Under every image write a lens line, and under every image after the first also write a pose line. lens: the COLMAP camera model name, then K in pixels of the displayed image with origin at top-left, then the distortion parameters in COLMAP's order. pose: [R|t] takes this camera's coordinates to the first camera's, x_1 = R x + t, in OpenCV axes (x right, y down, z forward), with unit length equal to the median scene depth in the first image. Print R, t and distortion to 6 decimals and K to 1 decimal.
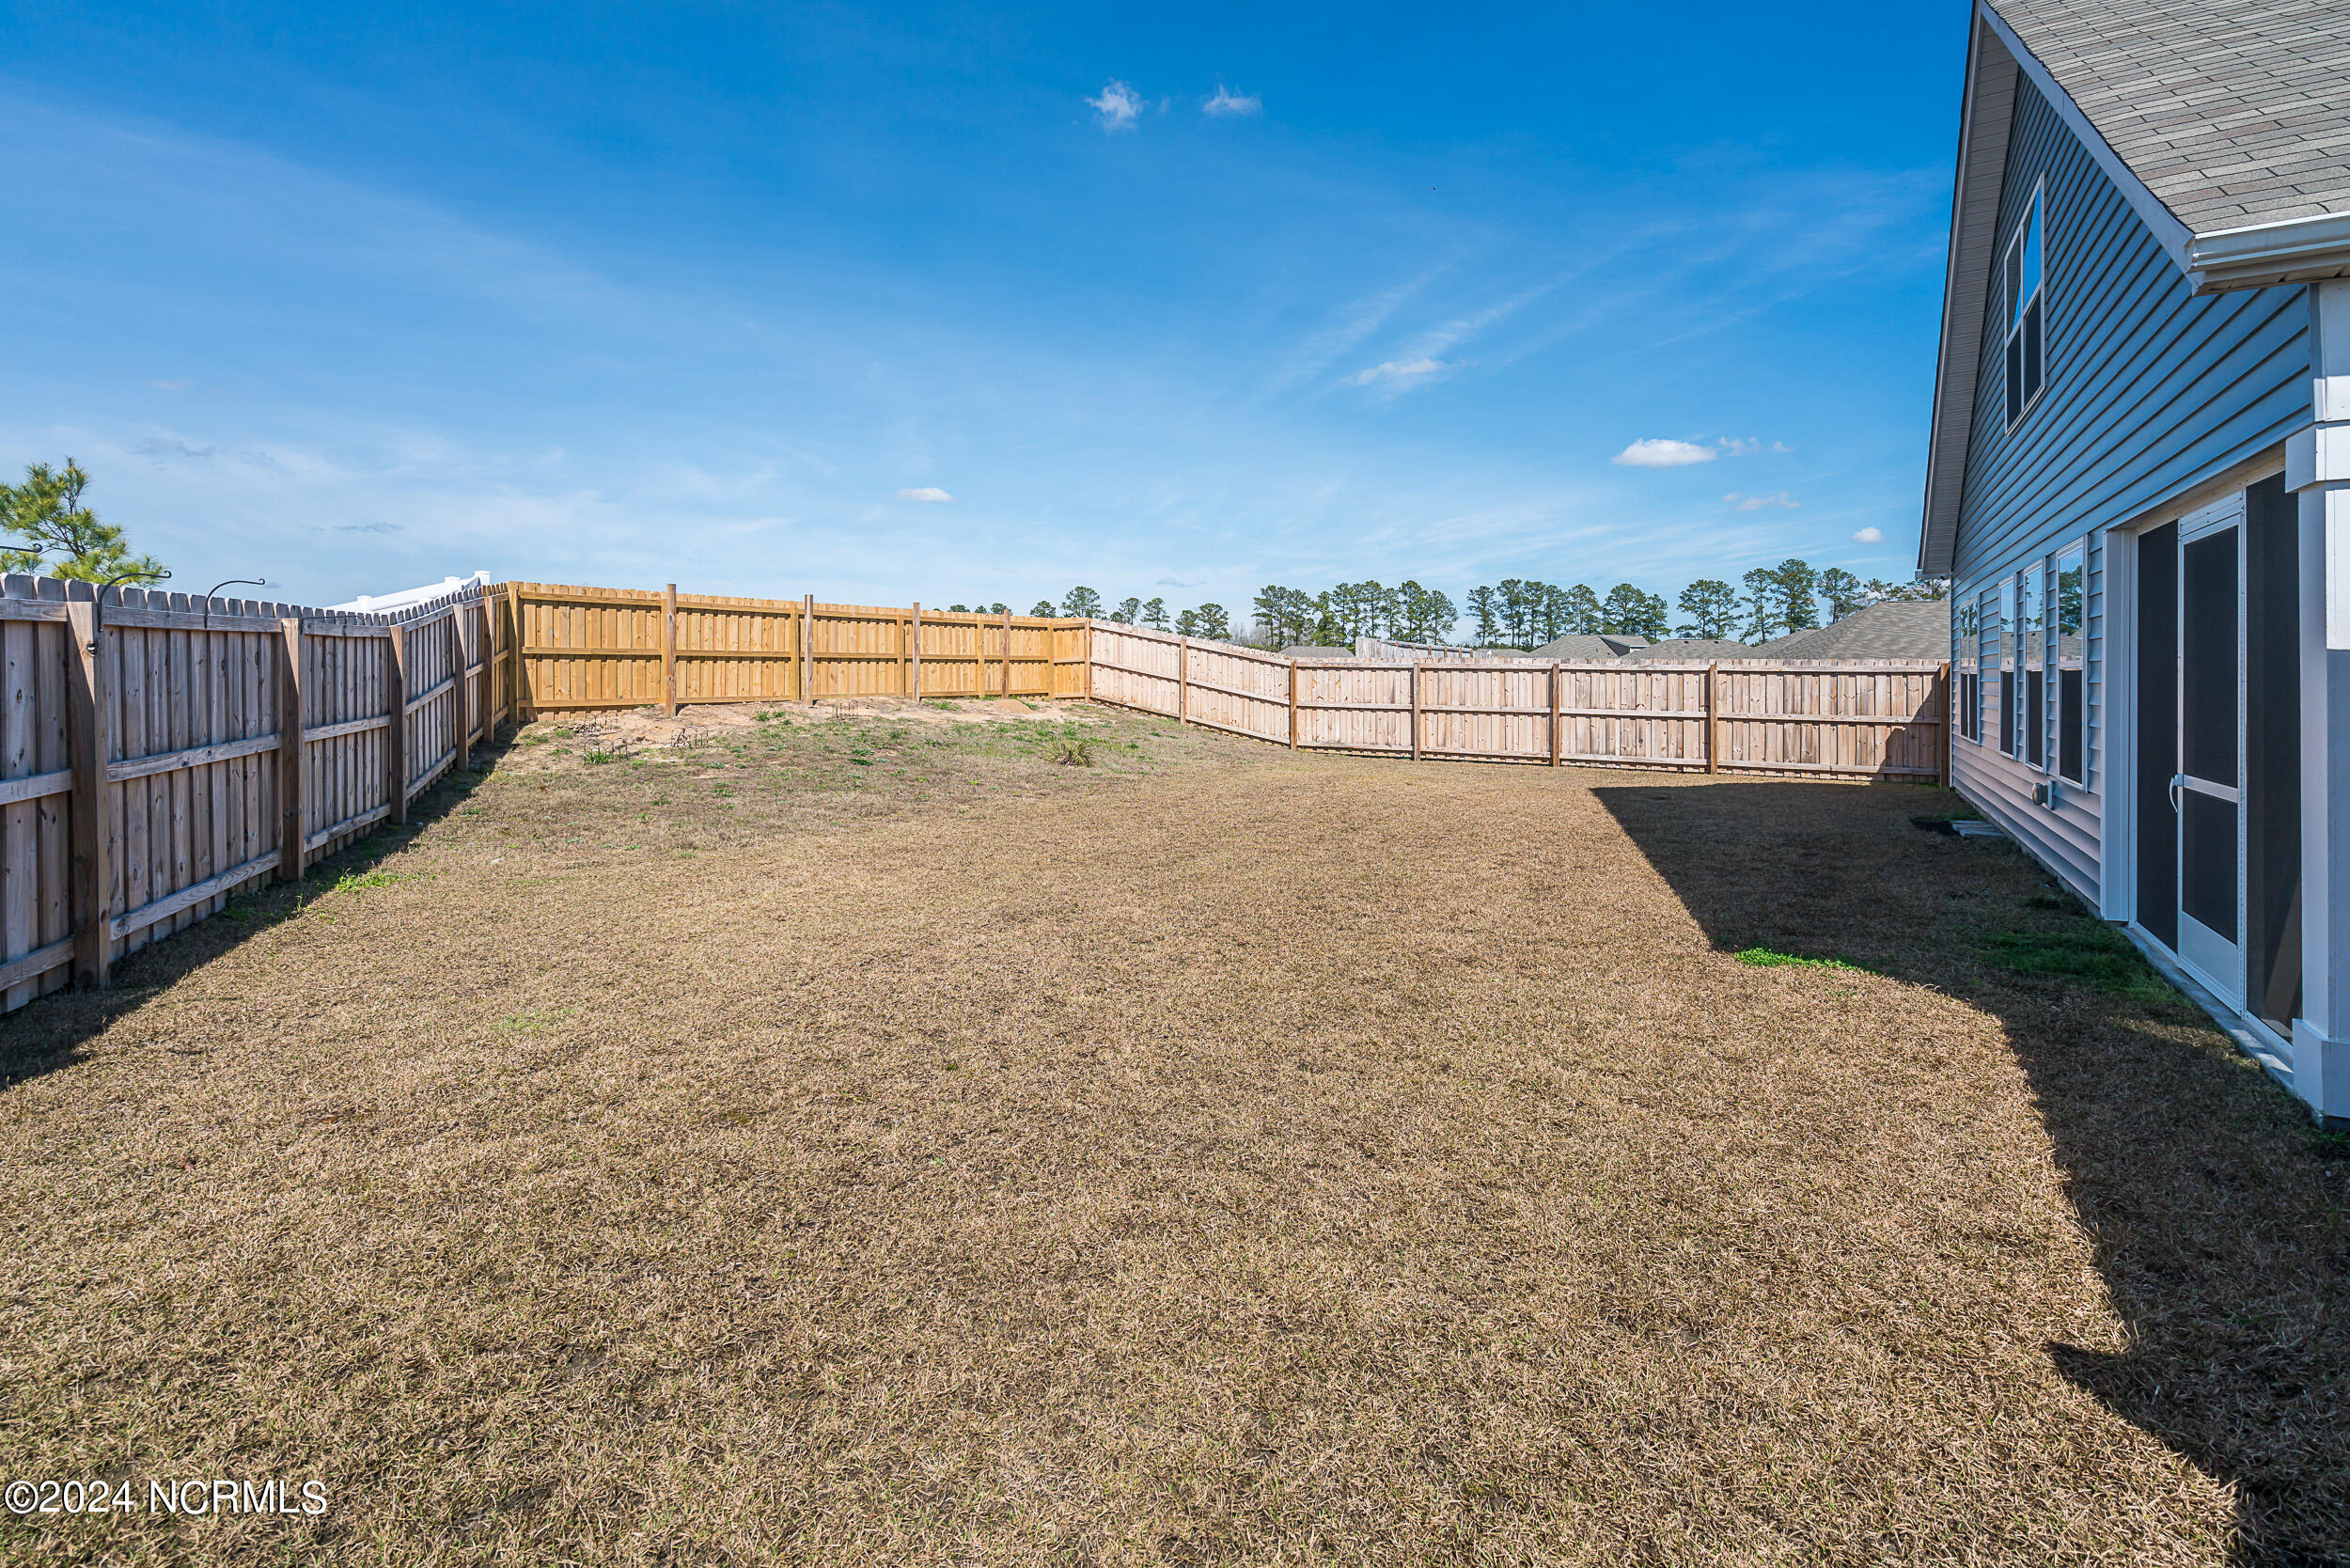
lens RADIAL K [[1095.3, 0, 1155.7], [0, 1095.3, 692.4], [0, 0, 1]] dist [-0.025124, -0.000199]
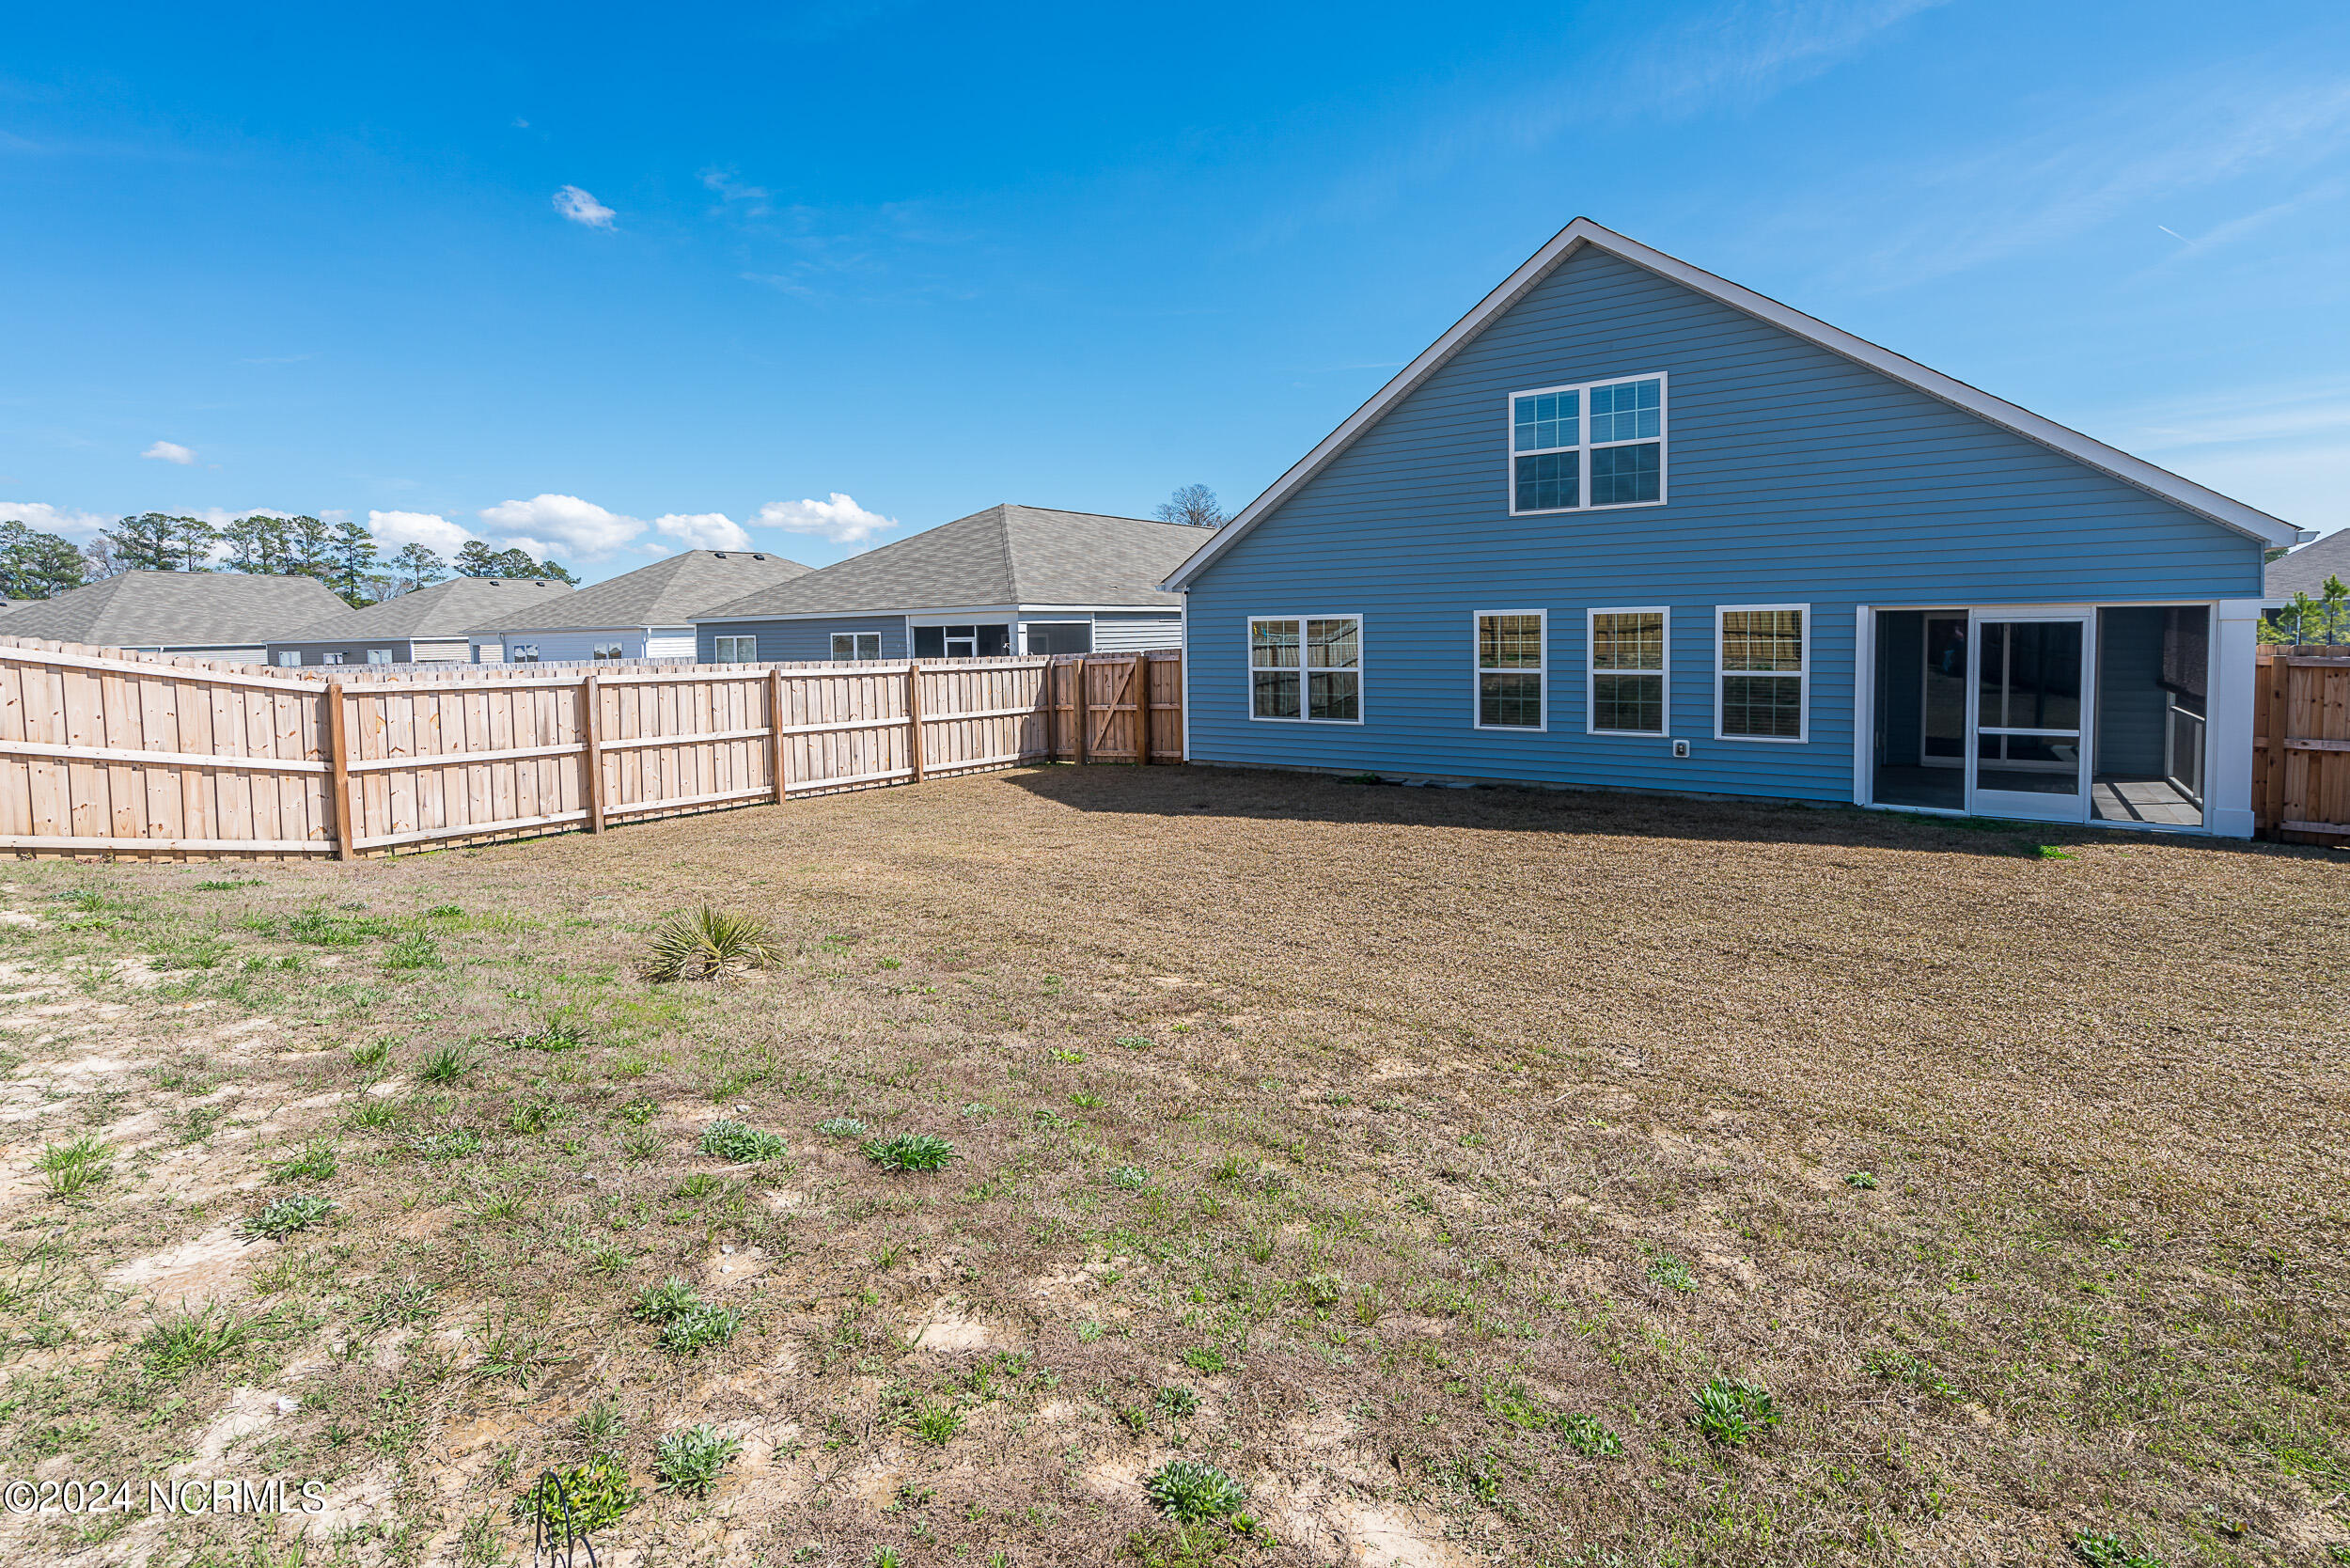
lens RADIAL K [[1095.3, 0, 1126.7], [0, 1095.3, 694.9], [0, 0, 1]] dist [-0.025124, -0.000199]
pose [[0.058206, -0.058758, 0.996574, -0.333468], [0.030960, 0.997892, 0.057028, -0.039248], [-0.997824, 0.027535, 0.059902, 0.620915]]
